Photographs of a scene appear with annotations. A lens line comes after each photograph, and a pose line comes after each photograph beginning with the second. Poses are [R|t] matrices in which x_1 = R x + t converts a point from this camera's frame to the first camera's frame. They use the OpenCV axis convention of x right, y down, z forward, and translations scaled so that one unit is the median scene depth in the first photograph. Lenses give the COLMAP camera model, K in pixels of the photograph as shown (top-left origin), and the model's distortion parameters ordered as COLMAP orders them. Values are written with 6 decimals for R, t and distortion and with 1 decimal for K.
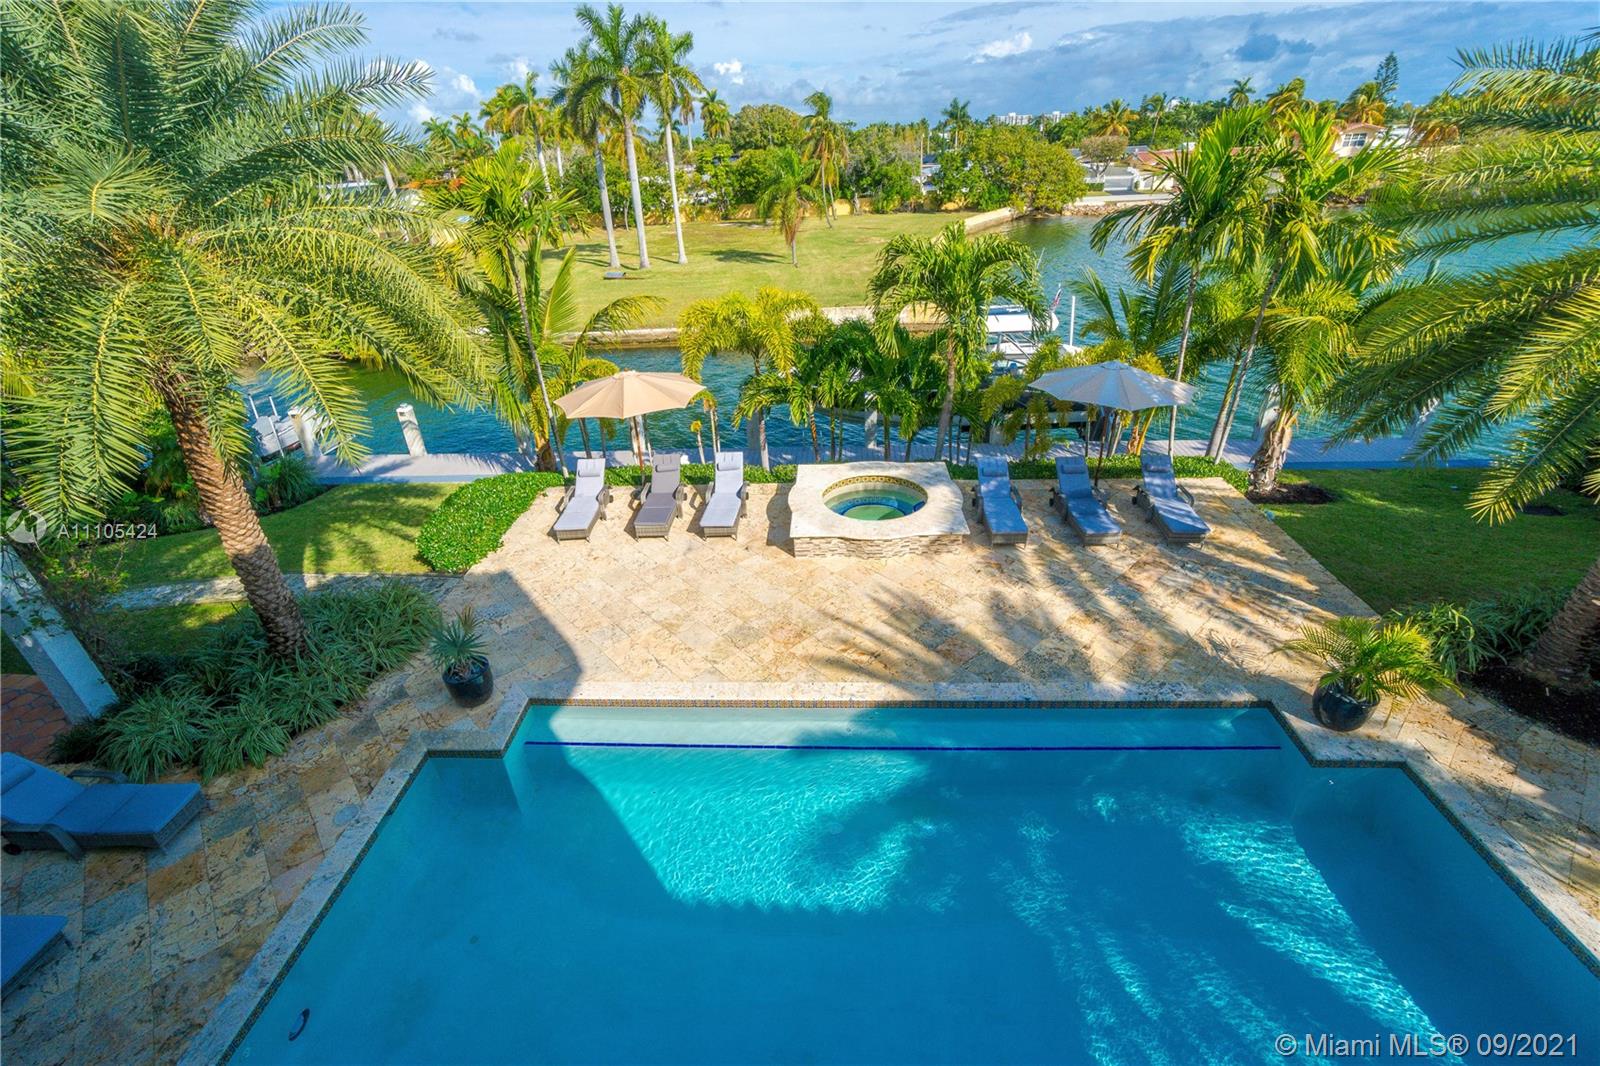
lens RADIAL K [[714.4, 0, 799.9], [0, 714.4, 526.1], [0, 0, 1]] dist [-0.014213, 0.000450]
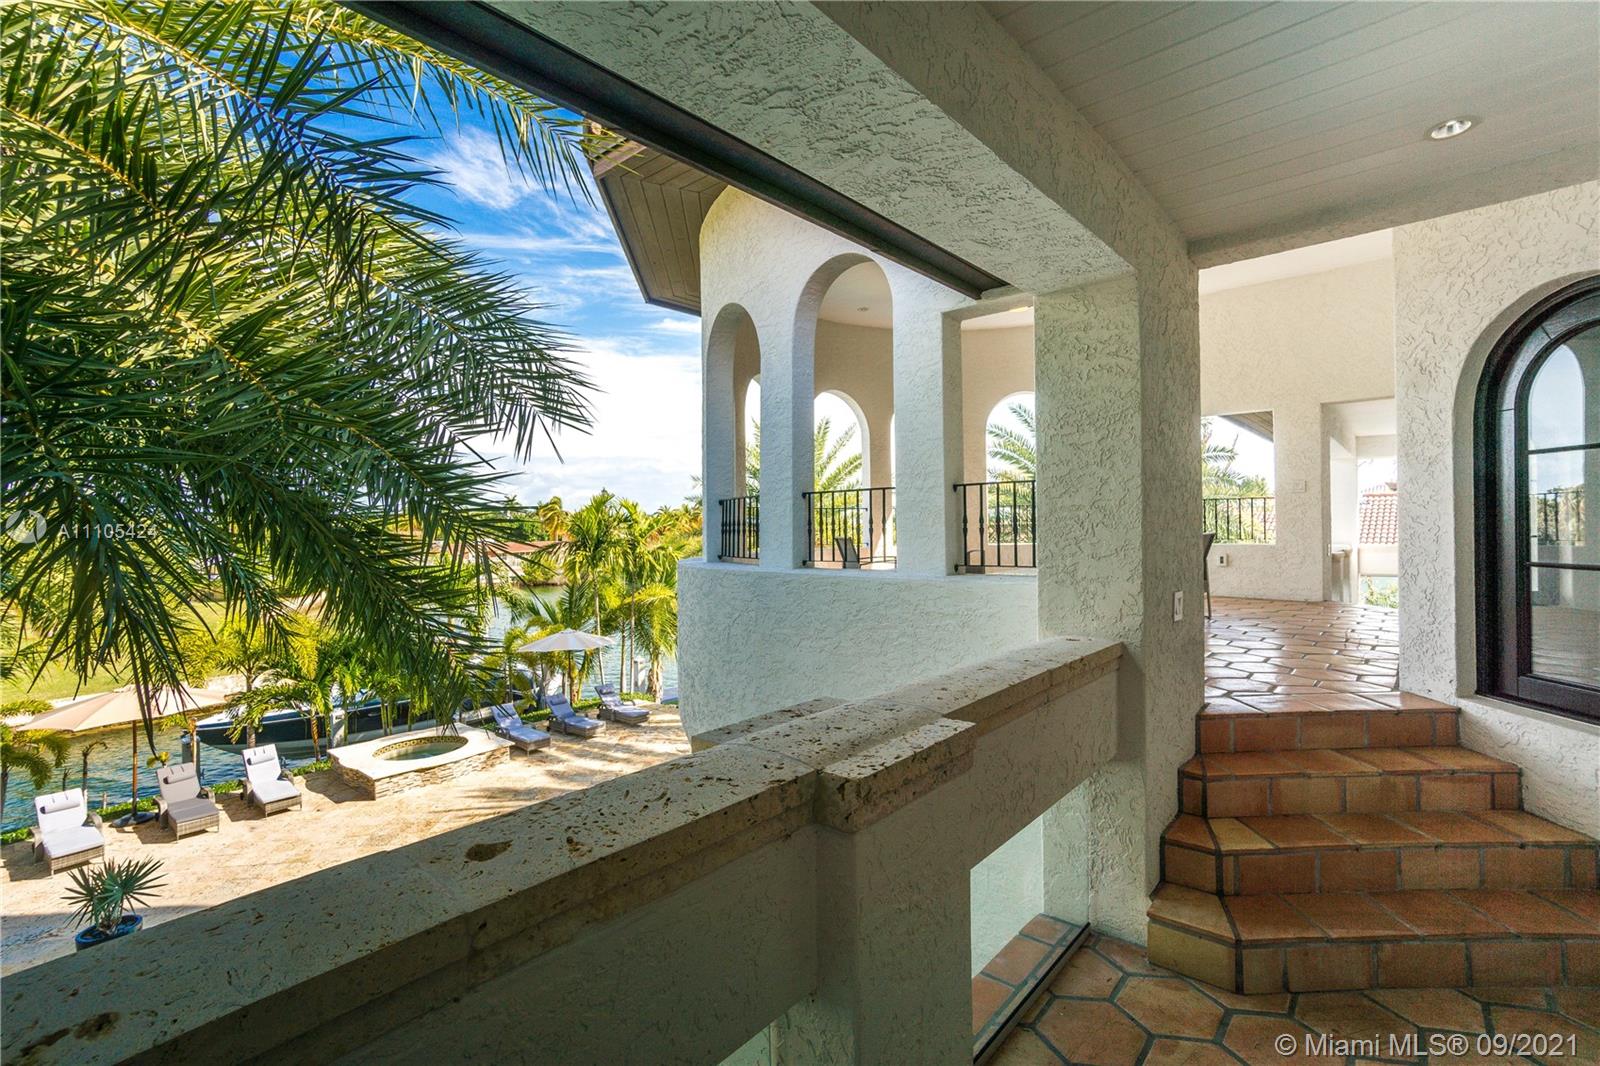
lens RADIAL K [[714.4, 0, 799.9], [0, 714.4, 526.1], [0, 0, 1]] dist [-0.014213, 0.000450]
pose [[0.636758, 0.027406, 0.770576, -0.491946], [0.357511, 0.874960, -0.326544, 0.291226], [-0.683173, 0.483419, 0.547340, -0.357979]]
